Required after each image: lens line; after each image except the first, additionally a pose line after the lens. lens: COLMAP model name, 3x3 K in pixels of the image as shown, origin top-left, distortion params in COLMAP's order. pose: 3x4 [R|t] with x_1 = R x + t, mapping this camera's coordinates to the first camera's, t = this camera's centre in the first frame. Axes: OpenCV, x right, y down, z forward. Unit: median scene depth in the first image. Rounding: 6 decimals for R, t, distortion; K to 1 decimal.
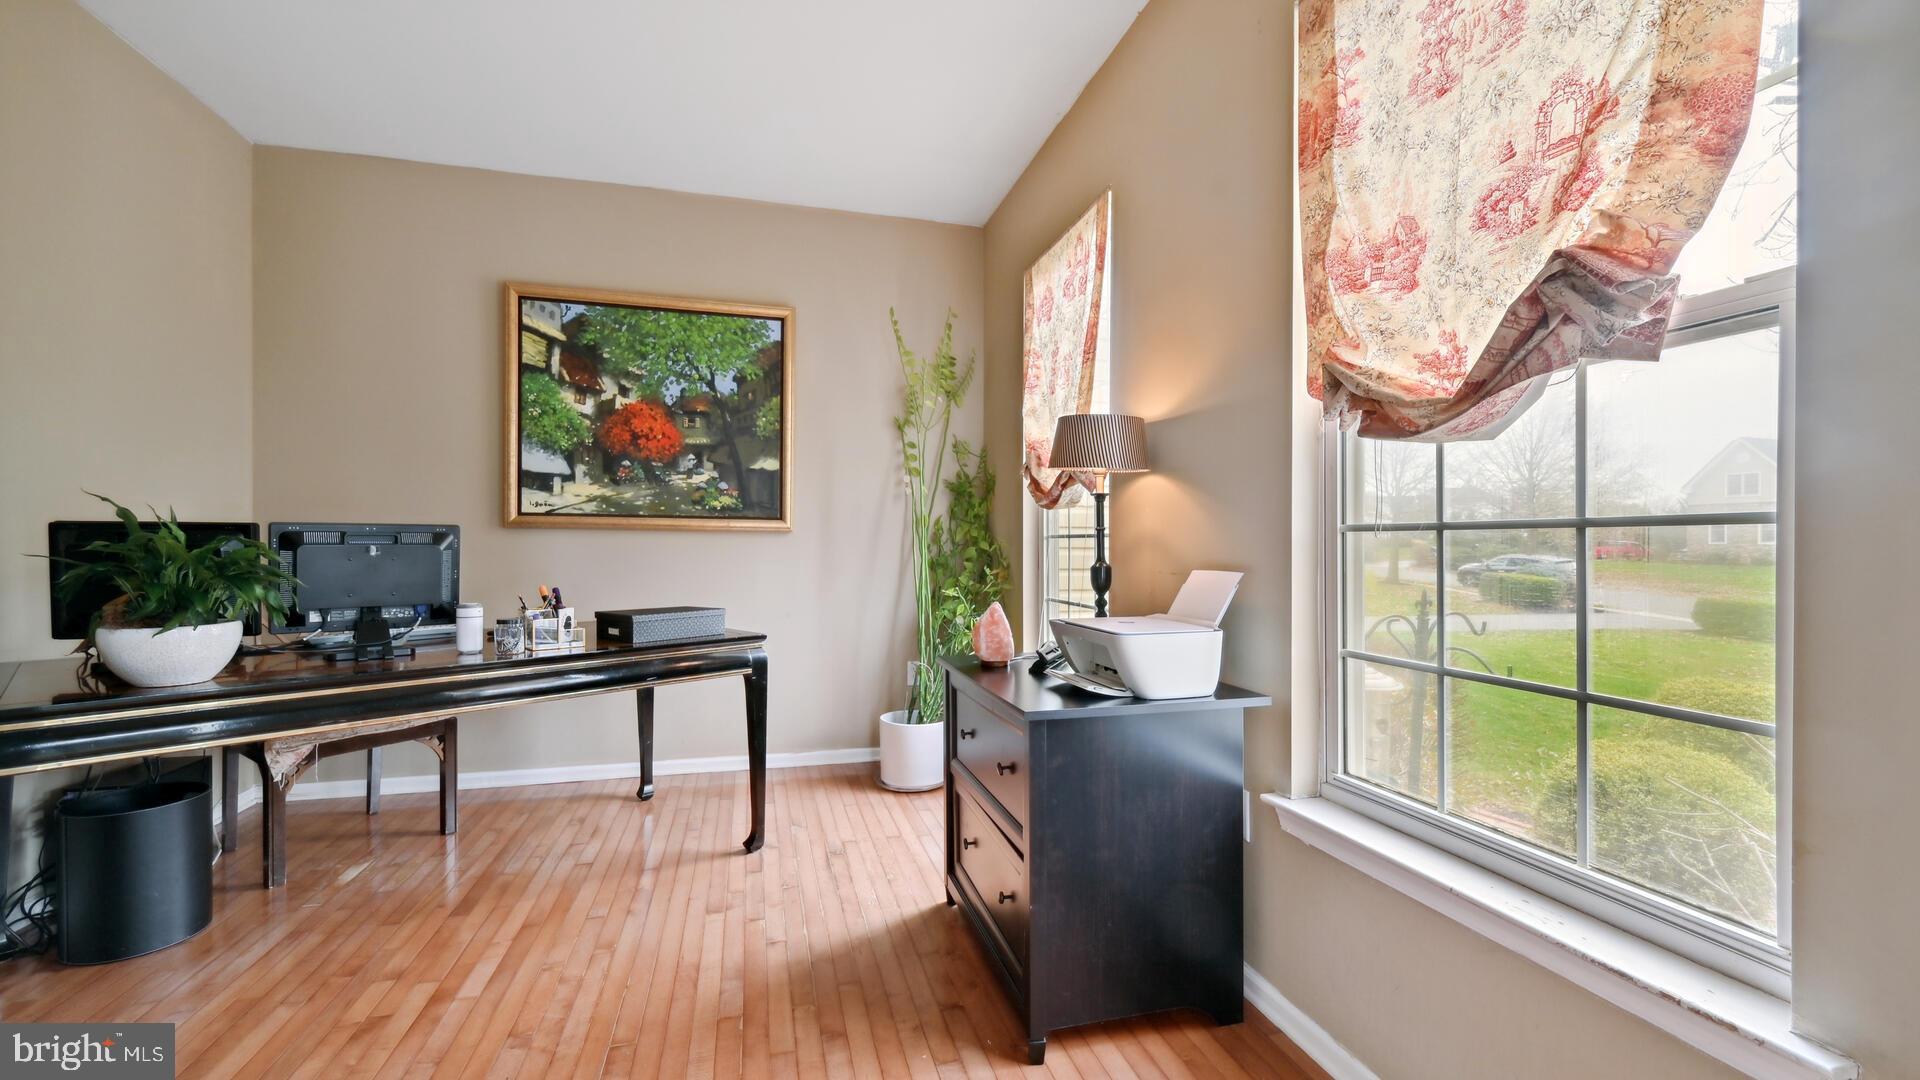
lens RADIAL K [[785.4, 0, 966.3], [0, 785.4, 546.8], [0, 0, 1]] dist [-0.002861, -0.000929]
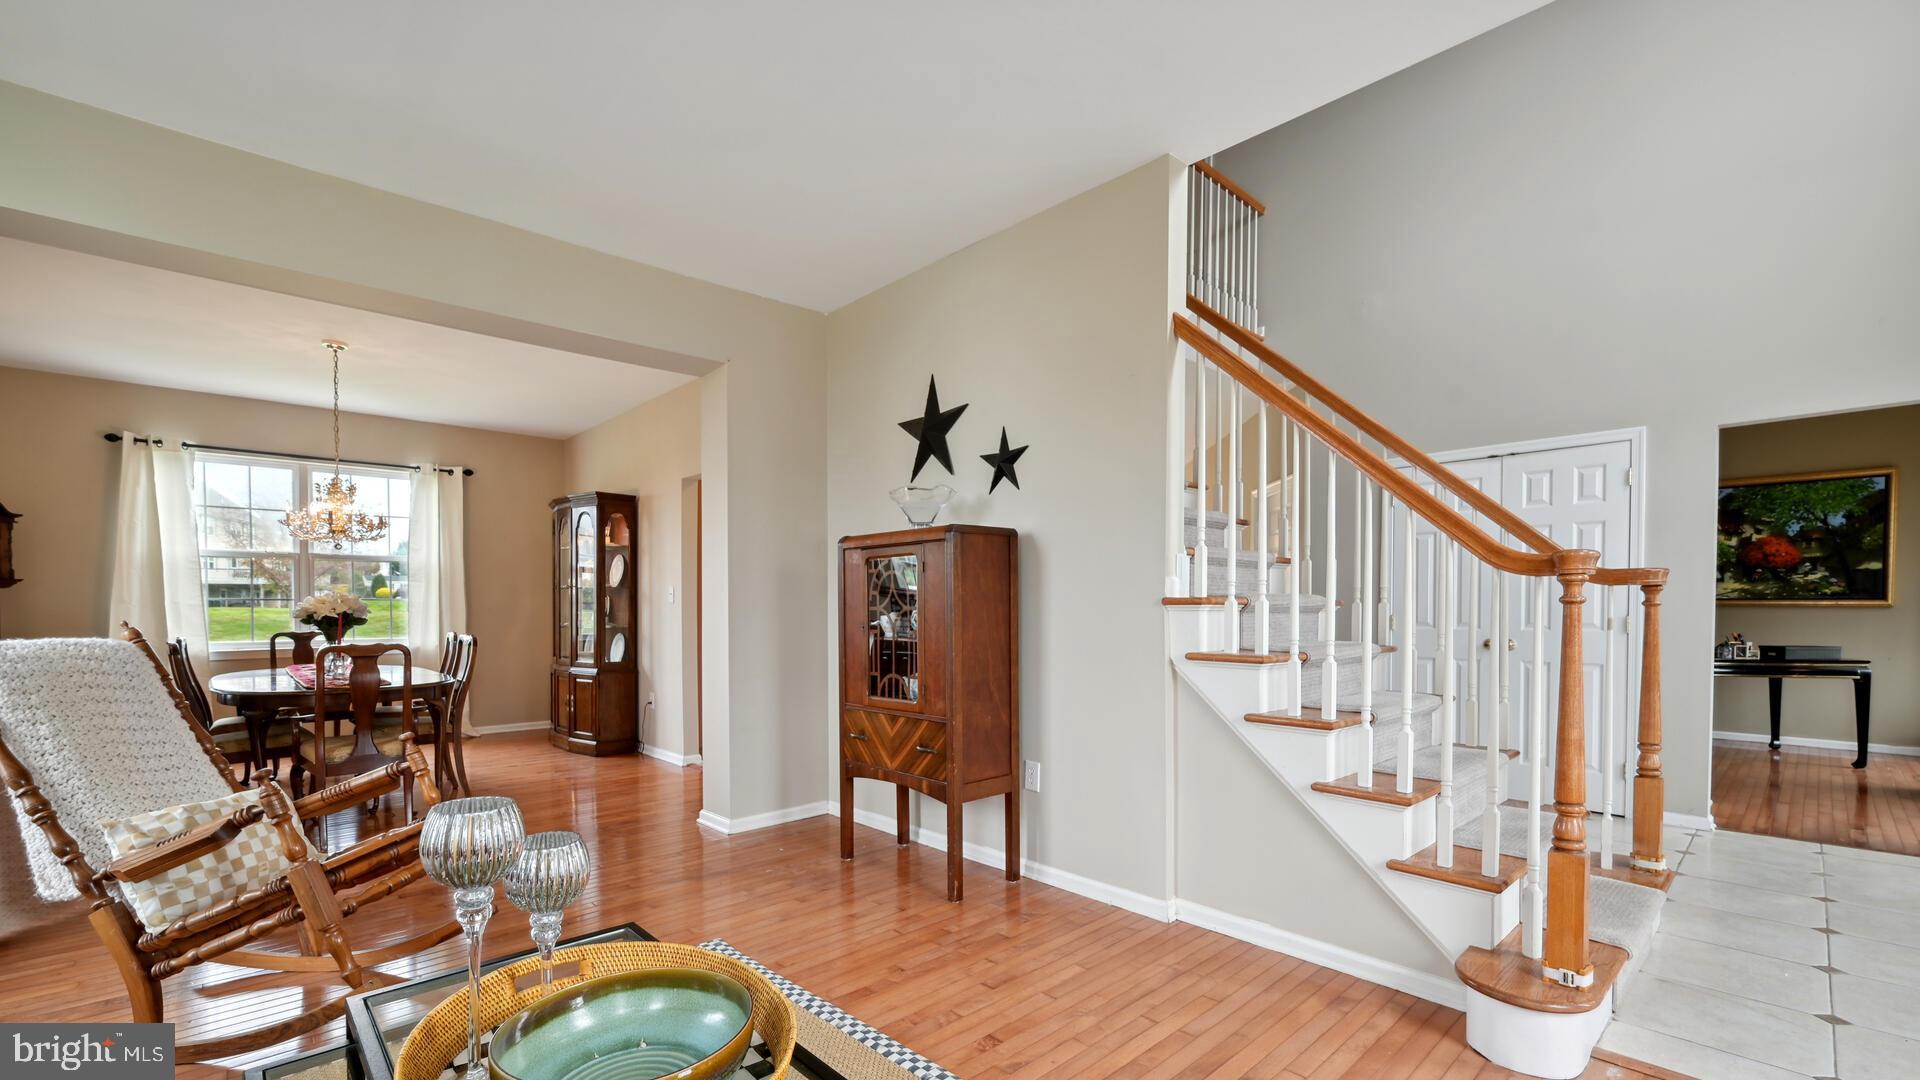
lens RADIAL K [[854.5, 0, 923.6], [0, 854.5, 622.1], [0, 0, 1]] dist [0.010469, -0.000055]
pose [[0.476897, 0.012591, -0.878869, 0.424331], [-0.003449, 0.999917, 0.012453, -0.003715], [0.878952, -0.002908, 0.476901, -1.736627]]
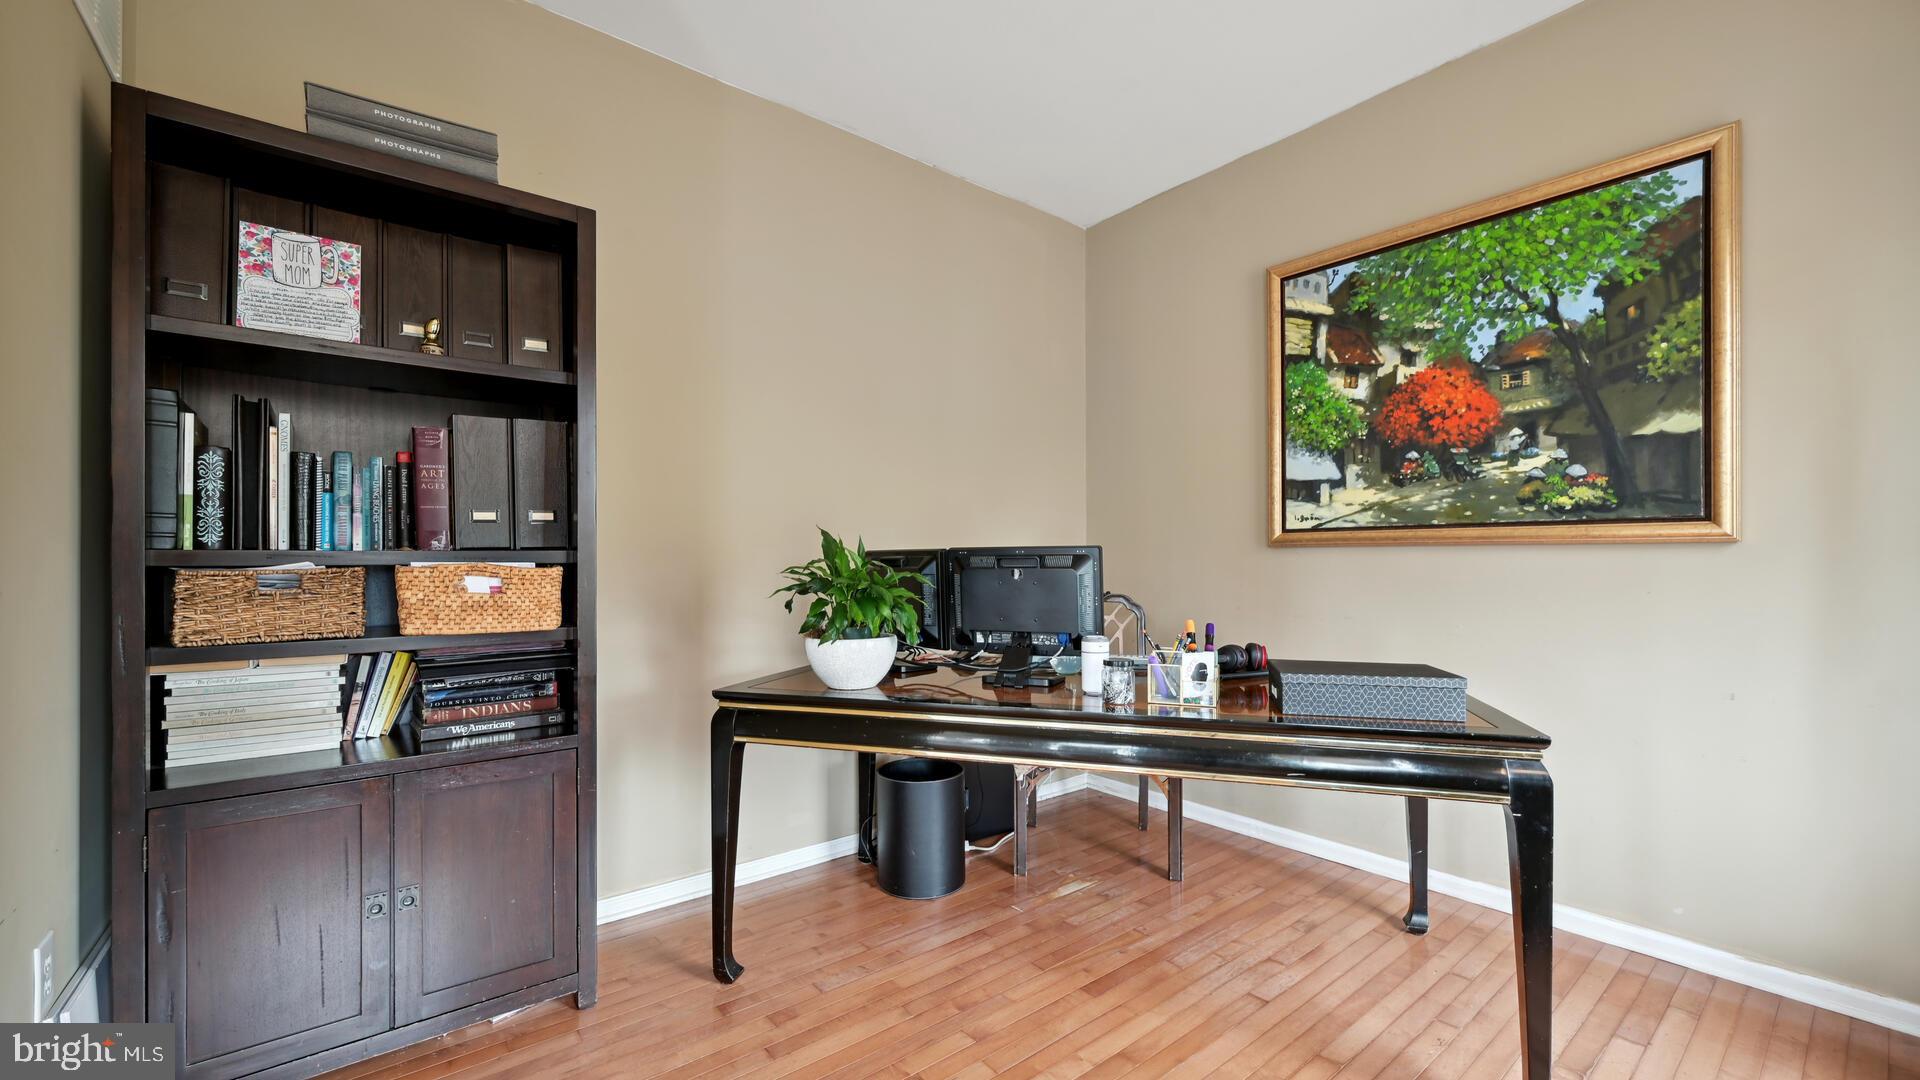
lens RADIAL K [[740.1, 0, 960.2], [0, 740.1, 561.1], [0, 0, 1]] dist [-0.000051, -0.000128]
pose [[0.391500, -0.007991, -0.920143, 0.037437], [0.000791, 0.999965, -0.008347, -0.002353], [0.920178, 0.002540, 0.391493, 0.349942]]
